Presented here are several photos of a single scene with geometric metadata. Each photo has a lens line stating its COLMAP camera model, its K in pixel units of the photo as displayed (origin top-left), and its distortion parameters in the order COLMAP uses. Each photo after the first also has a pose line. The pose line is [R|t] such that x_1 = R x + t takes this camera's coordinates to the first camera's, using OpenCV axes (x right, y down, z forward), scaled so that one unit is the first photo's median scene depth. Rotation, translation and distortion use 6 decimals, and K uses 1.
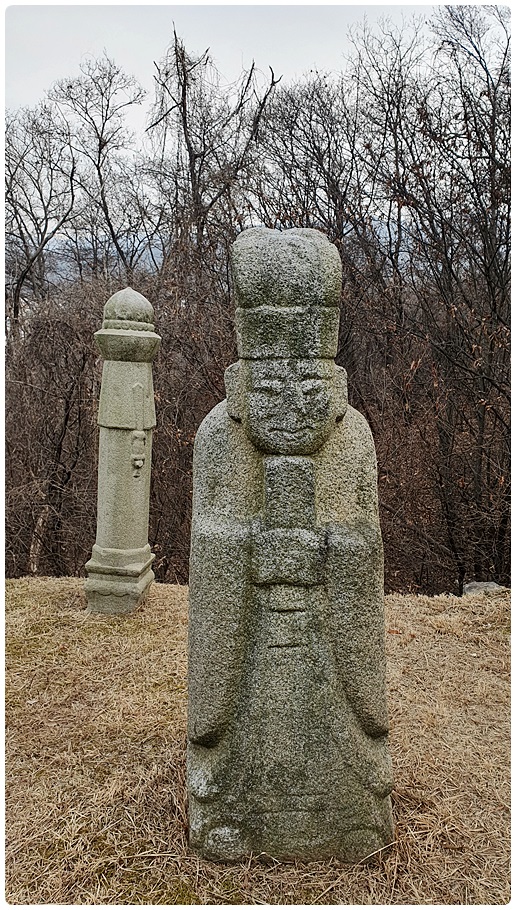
lens RADIAL K [[709.9, 0, 258.4], [0, 709.9, 456.6], [0, 0, 1]] dist [0.010641, -0.005699]
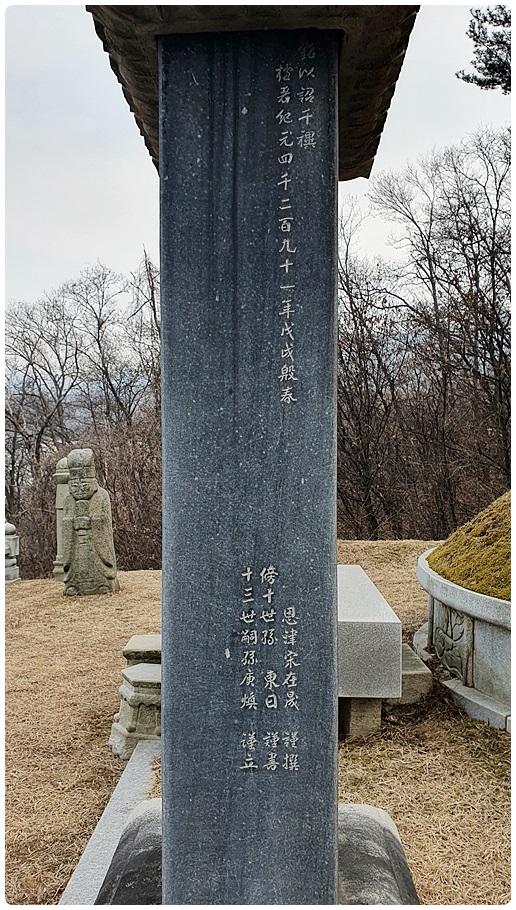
lens RADIAL K [[709.9, 0, 258.2], [0, 709.9, 454.6], [0, 0, 1]] dist [0.010641, -0.005699]
pose [[0.995556, -0.089612, -0.028936, 0.079981], [0.083322, 0.981446, -0.172689, 0.035581], [0.043874, 0.169511, 0.984551, -0.207992]]
